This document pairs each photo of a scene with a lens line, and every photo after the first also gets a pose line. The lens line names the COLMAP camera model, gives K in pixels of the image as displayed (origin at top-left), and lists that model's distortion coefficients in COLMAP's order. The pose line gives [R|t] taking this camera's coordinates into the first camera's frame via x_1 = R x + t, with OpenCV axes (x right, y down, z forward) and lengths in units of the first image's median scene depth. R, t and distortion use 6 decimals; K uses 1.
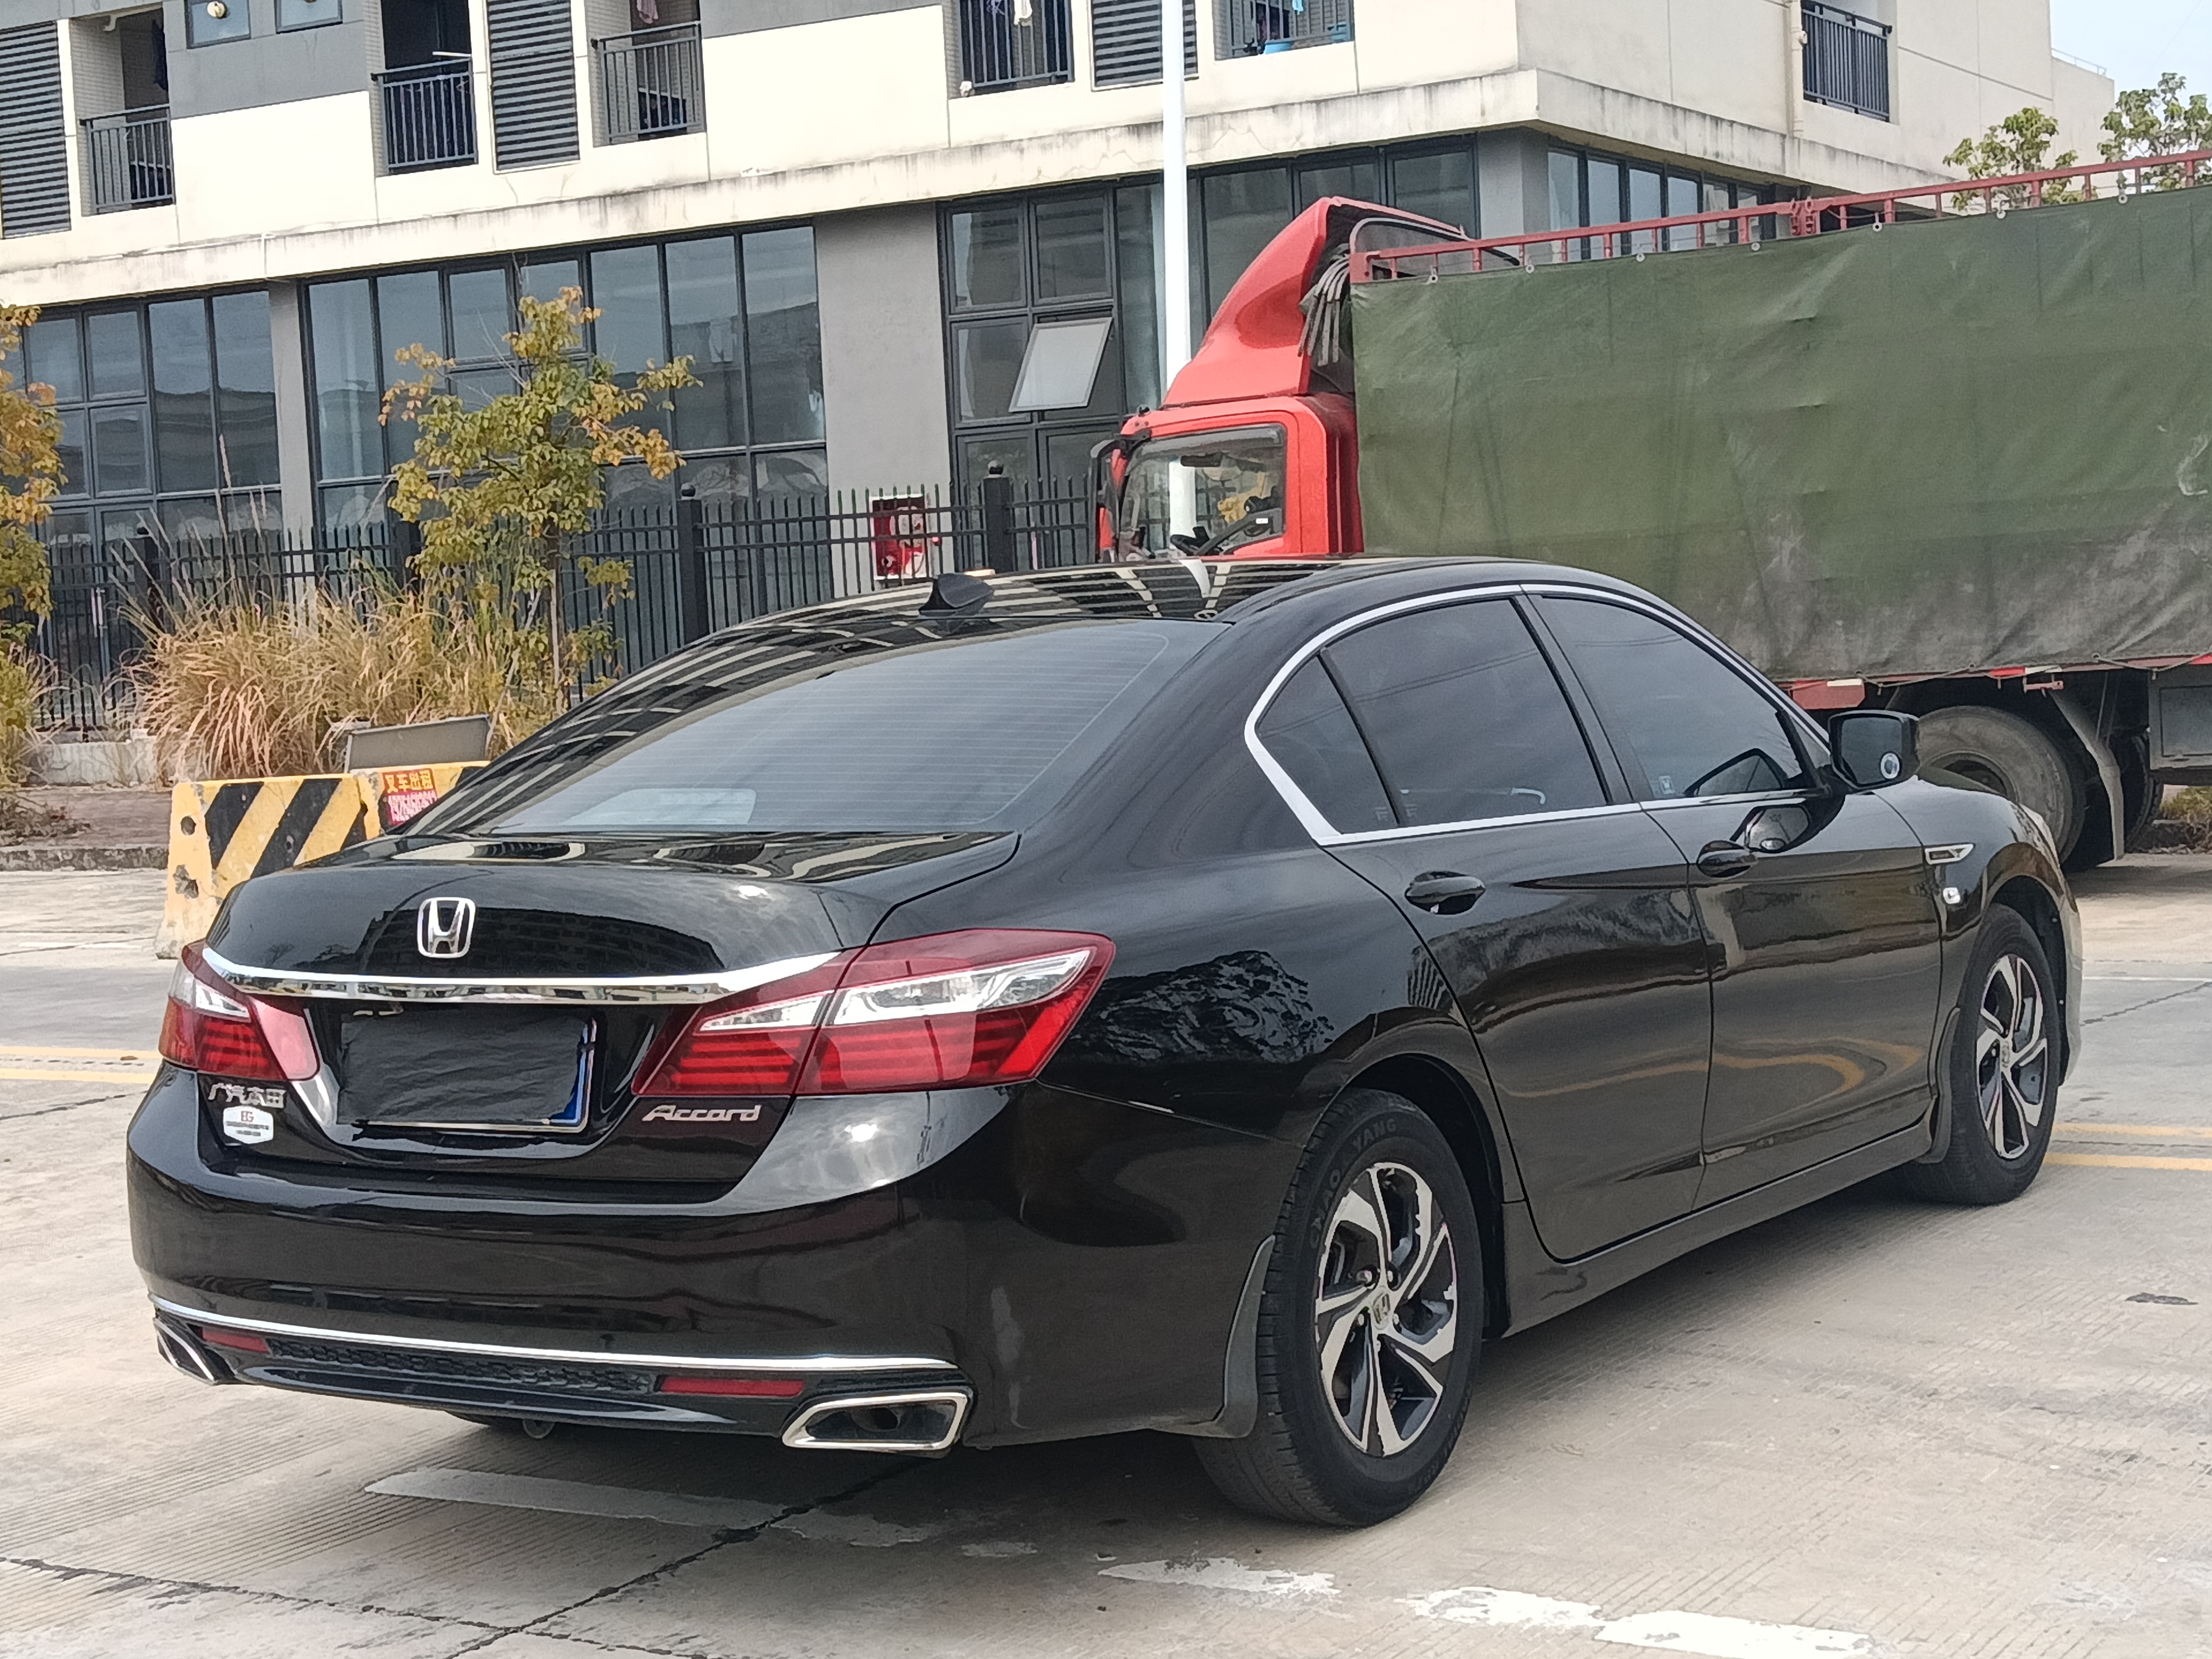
lens RADIAL K [[3556.9, 0, 1107.4], [0, 3556.9, 835.3], [0, 0, 1]] dist [0.071505, 0.000000]
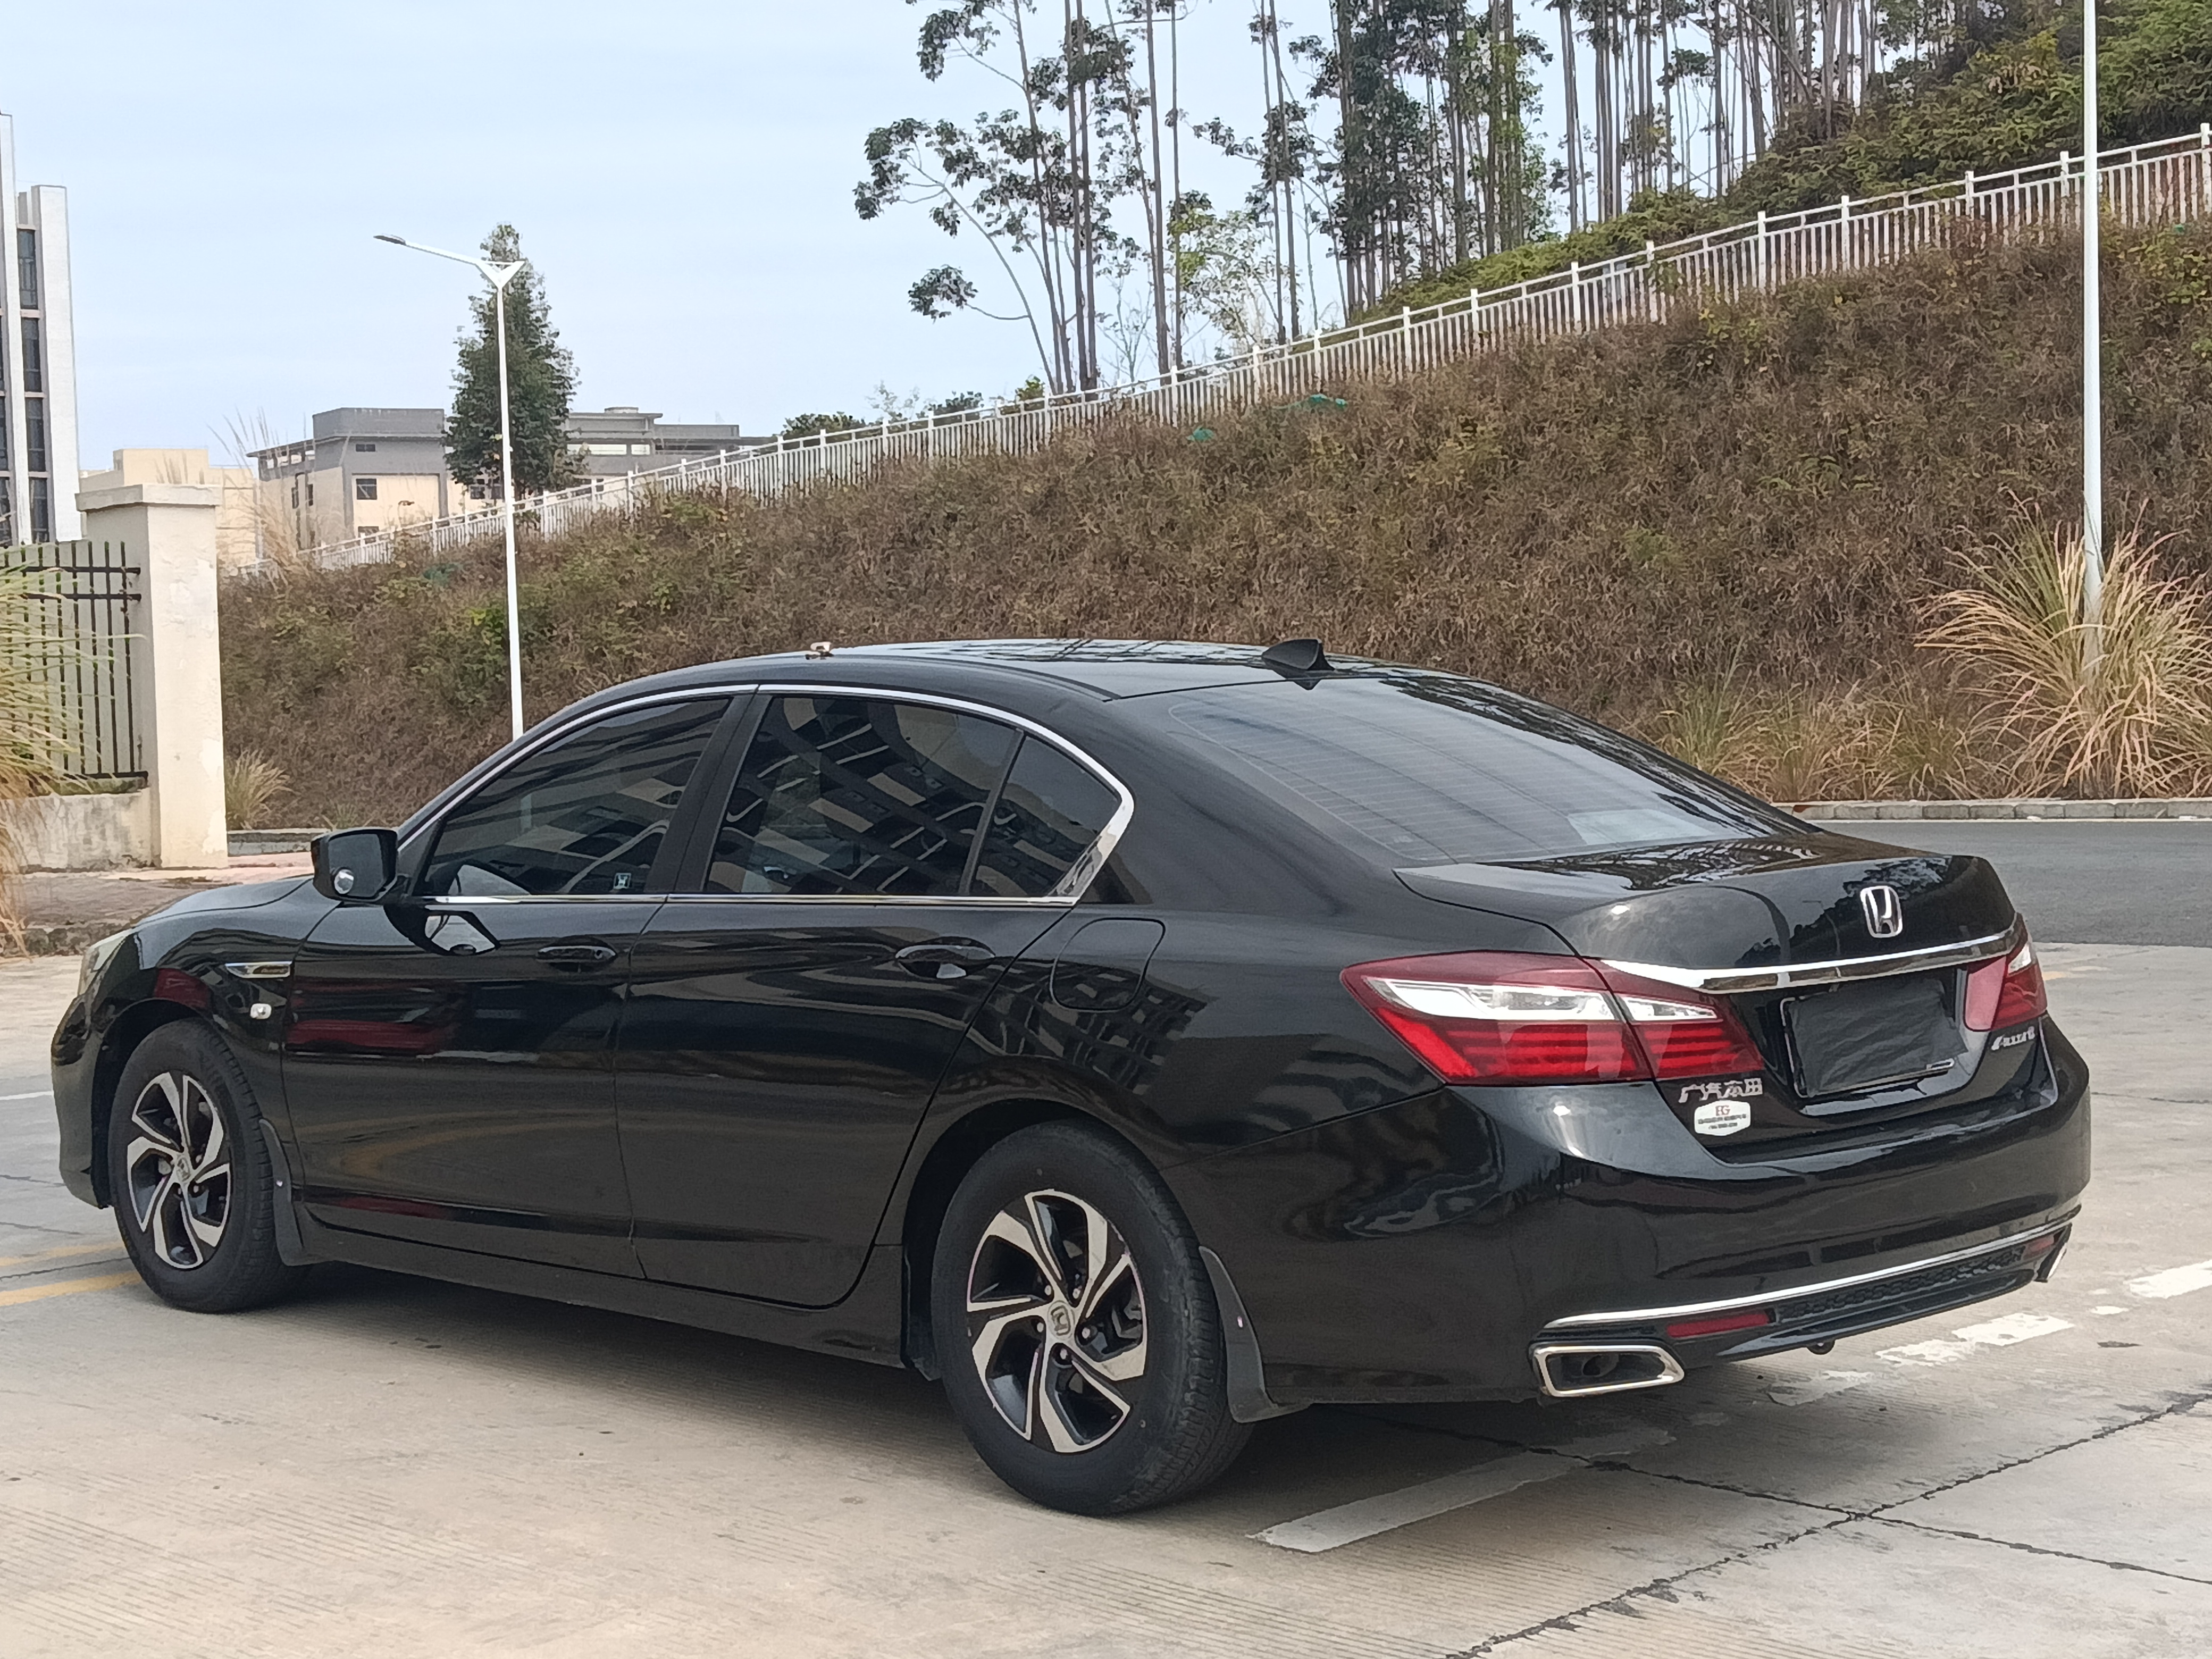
lens RADIAL K [[3556.9, 0, 1106.5], [0, 3556.9, 826.4], [0, 0, 1]] dist [0.071505, 0.000000]
pose [[0.217091, -0.003878, 0.976144, -0.458785], [0.074303, 0.997157, -0.012563, -0.002115], [-0.973319, 0.075258, 0.216762, 0.327485]]
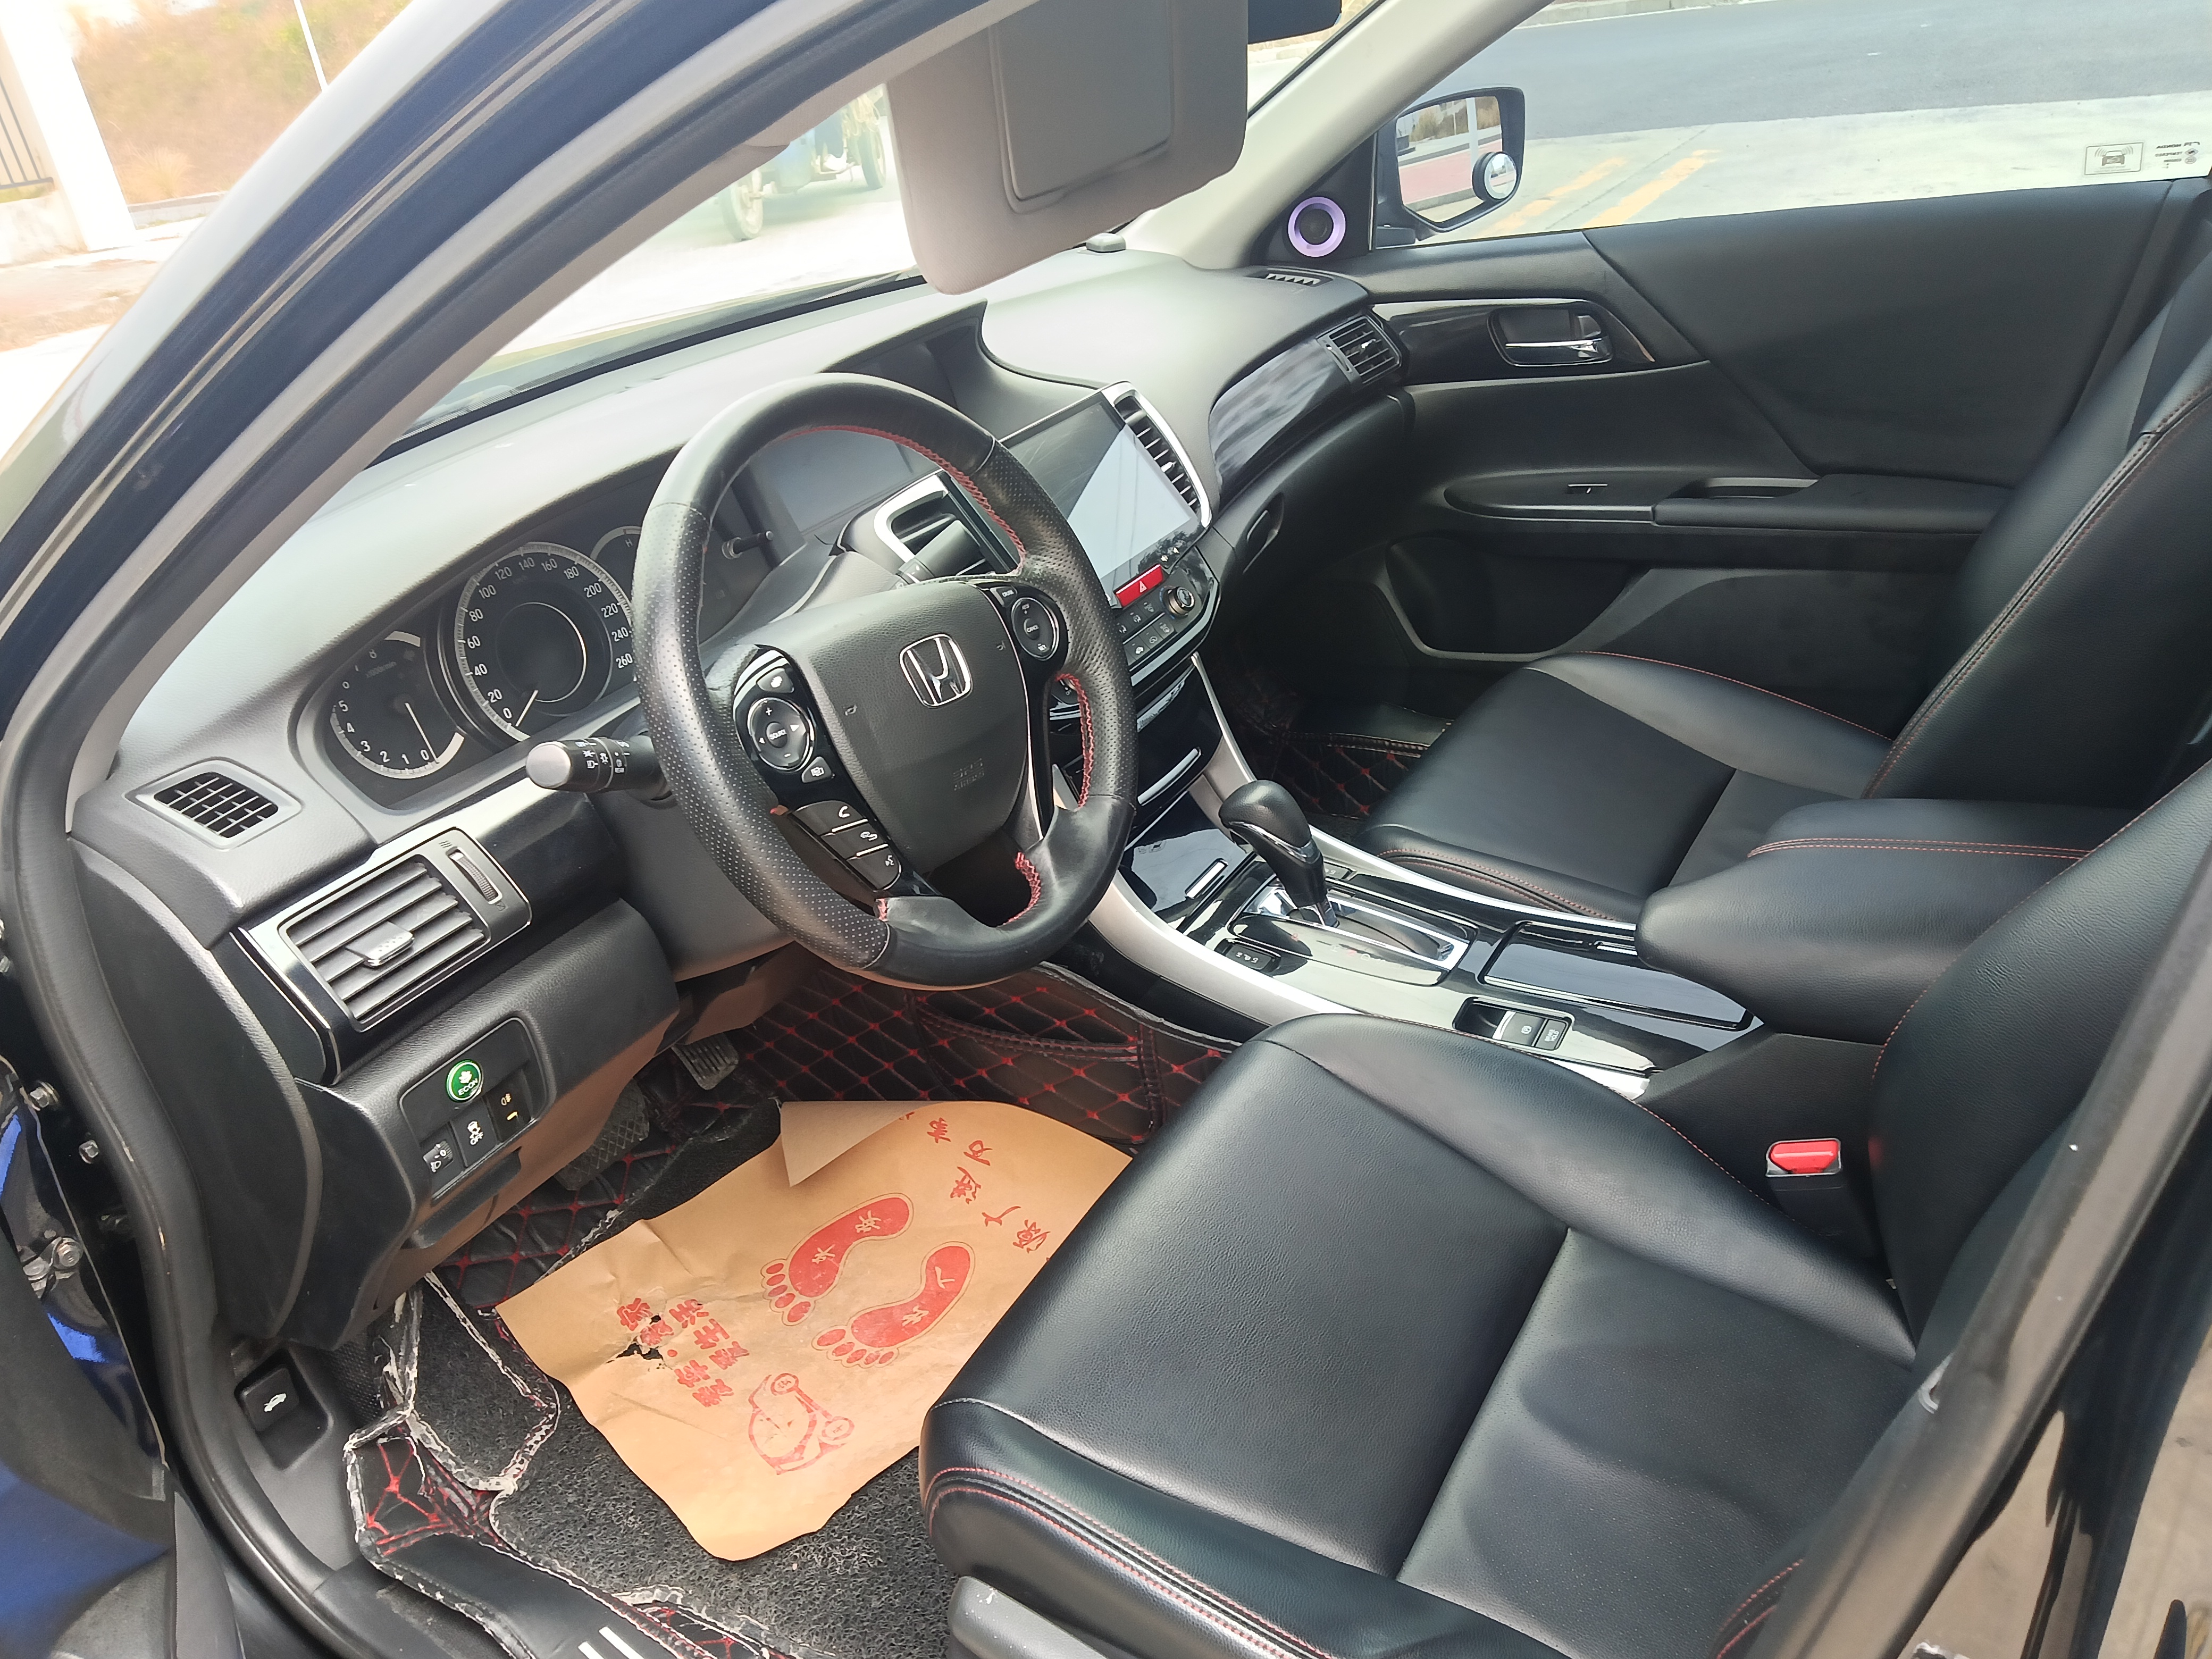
lens RADIAL K [[1708.1, 0, 1121.9], [0, 1708.1, 836.0], [0, 0, 1]] dist [0.000655, 0.004594]
pose [[-0.019455, -0.411405, 0.911245, -0.038541], [0.190918, 0.893118, 0.407297, -0.024386], [-0.981413, 0.181897, 0.061169, 0.495120]]
